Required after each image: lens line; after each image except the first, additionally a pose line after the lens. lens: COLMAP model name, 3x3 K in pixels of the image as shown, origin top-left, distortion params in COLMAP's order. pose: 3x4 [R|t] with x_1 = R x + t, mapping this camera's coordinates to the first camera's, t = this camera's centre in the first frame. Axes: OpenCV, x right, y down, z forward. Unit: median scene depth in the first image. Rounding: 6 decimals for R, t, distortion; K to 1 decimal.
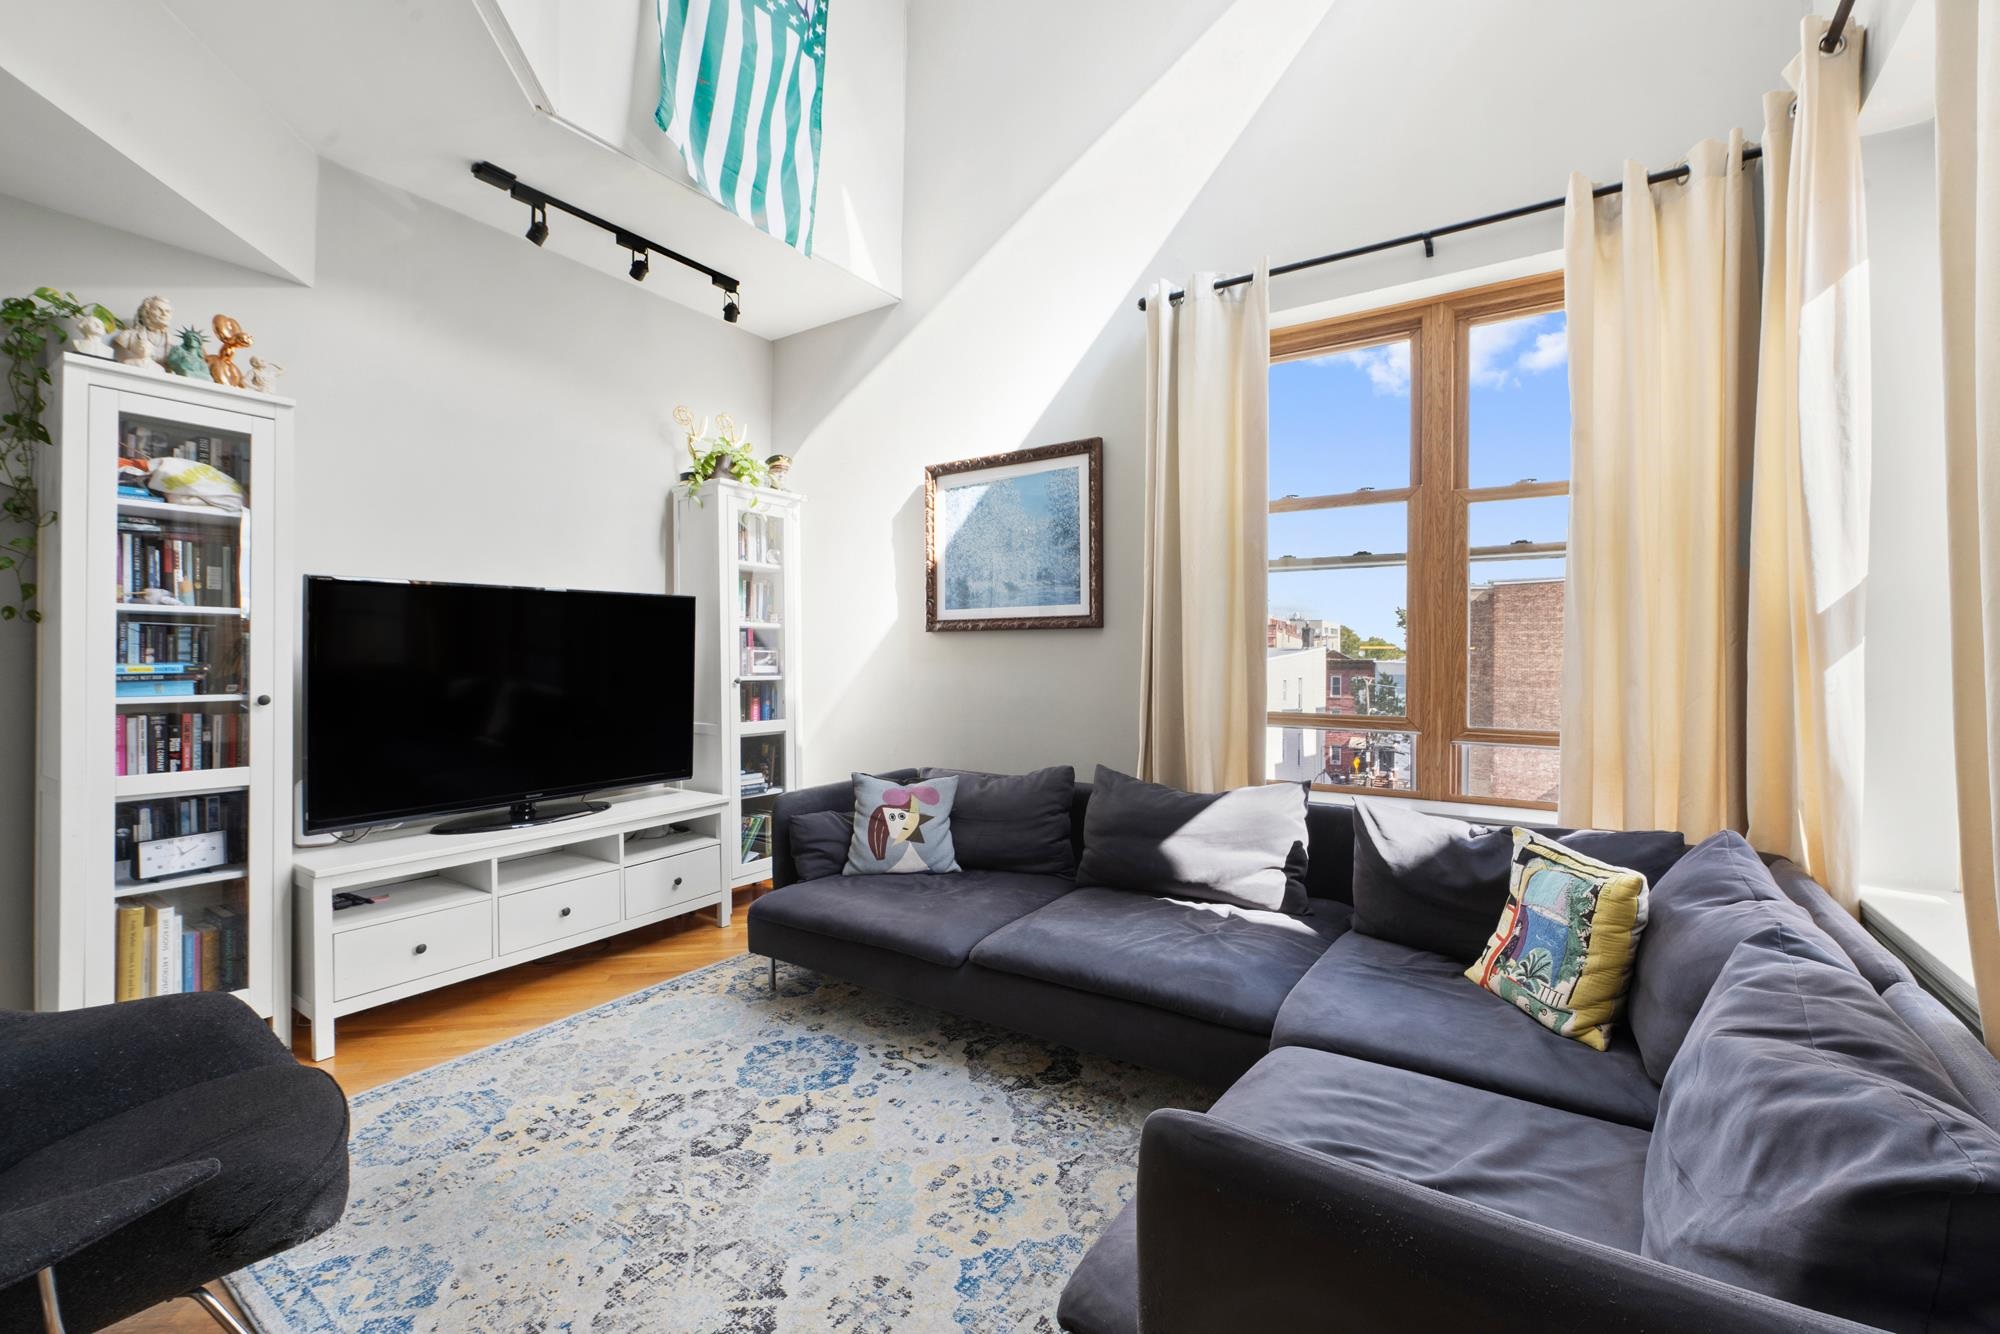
lens RADIAL K [[804.1, 0, 990.7], [0, 804.1, 671.3], [0, 0, 1]] dist [0.000897, -0.004438]
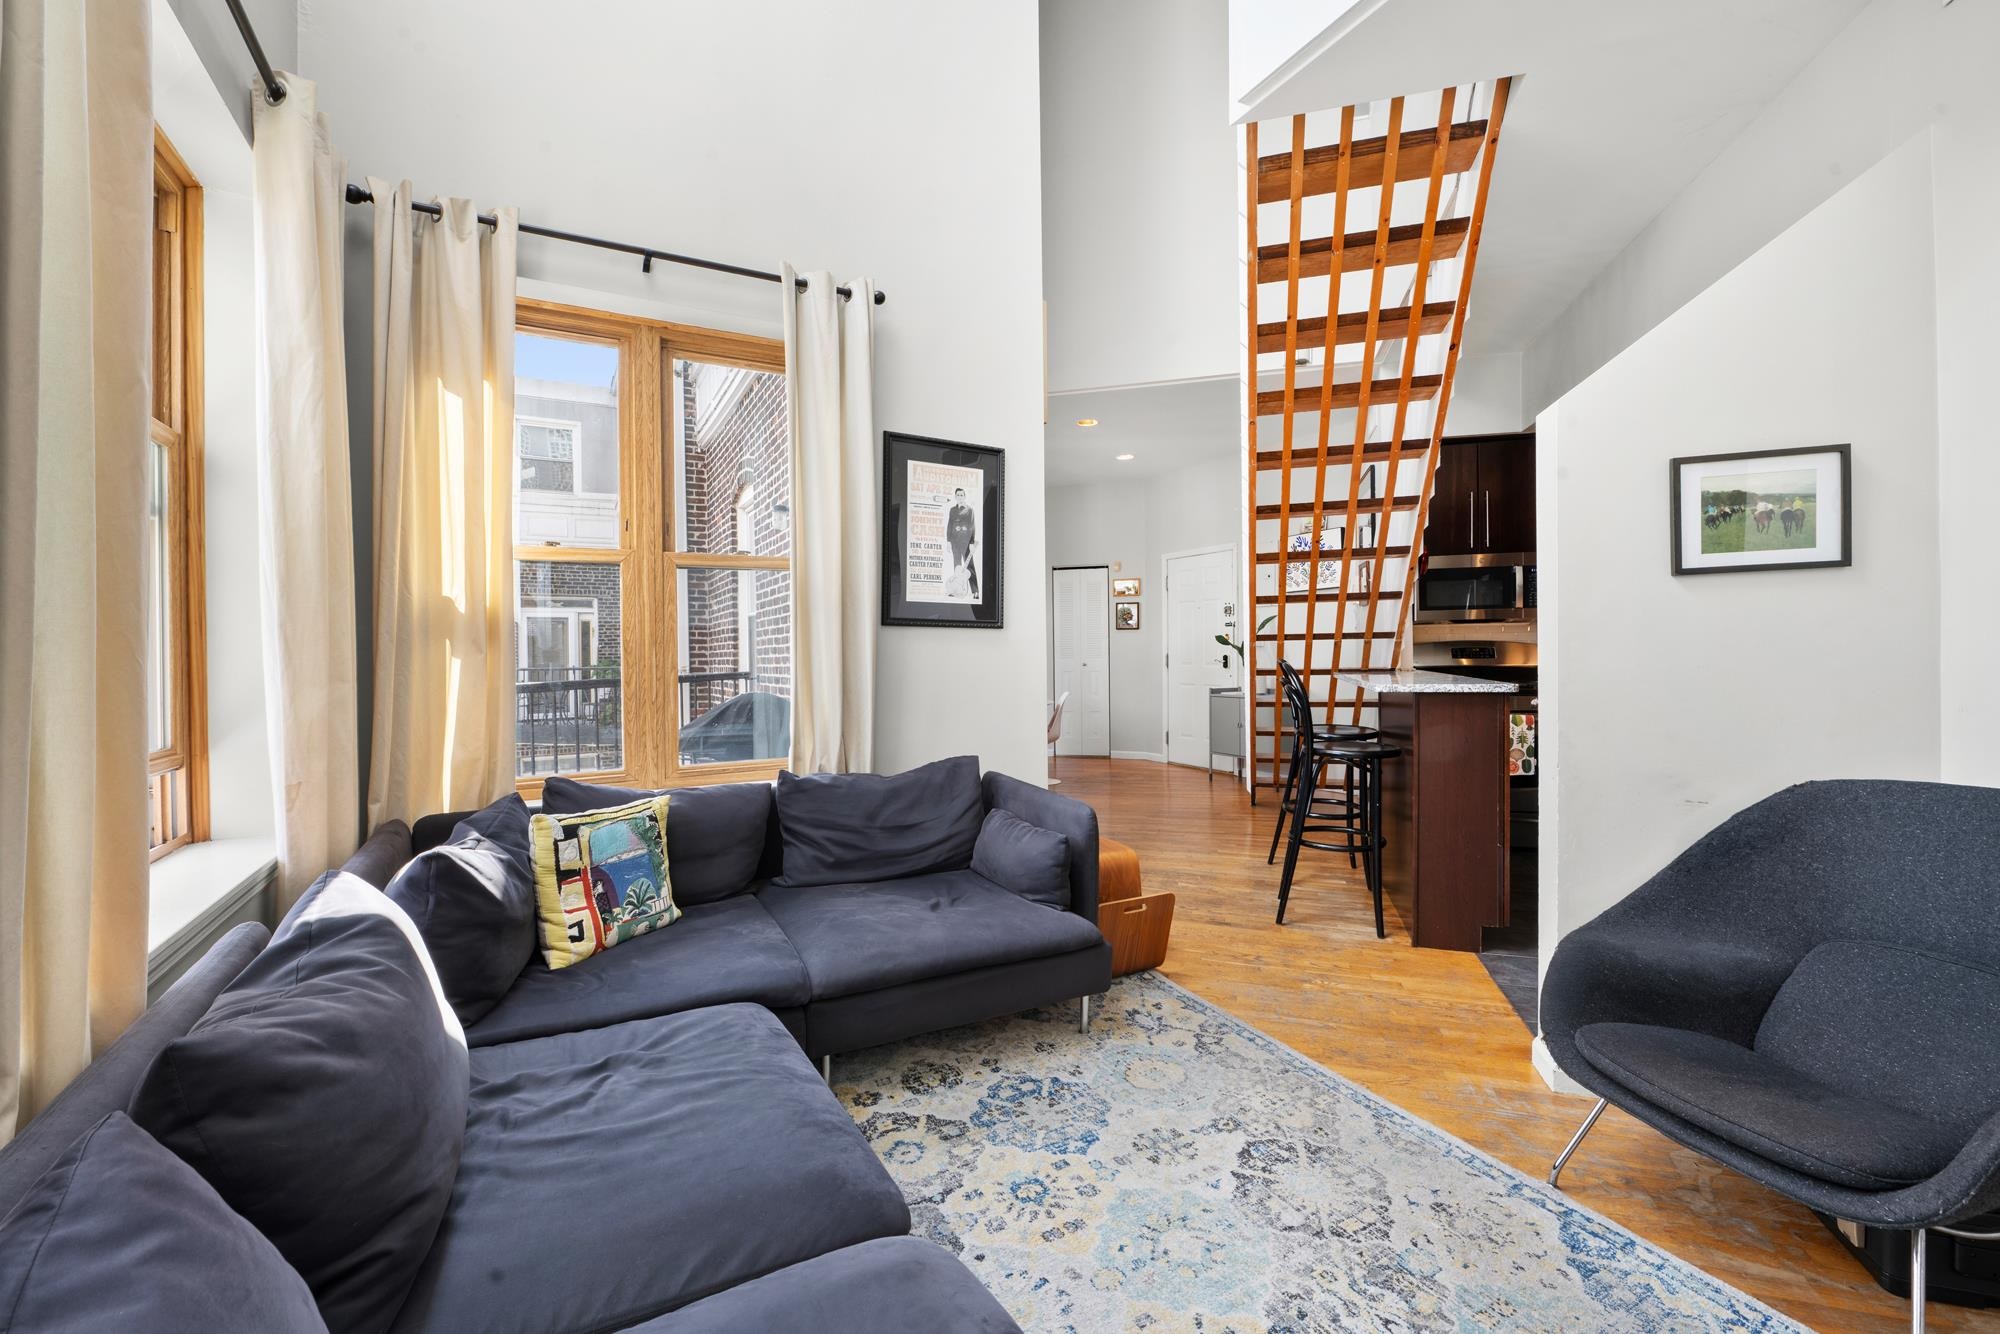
lens RADIAL K [[861.5, 0, 1021.9], [0, 861.5, 668.8], [0, 0, 1]] dist [-0.001513, -0.000414]
pose [[-0.908757, -0.006775, 0.417271, -0.308314], [0.008266, 0.999380, 0.034229, -0.023046], [-0.417244, 0.034555, -0.908137, 1.395463]]
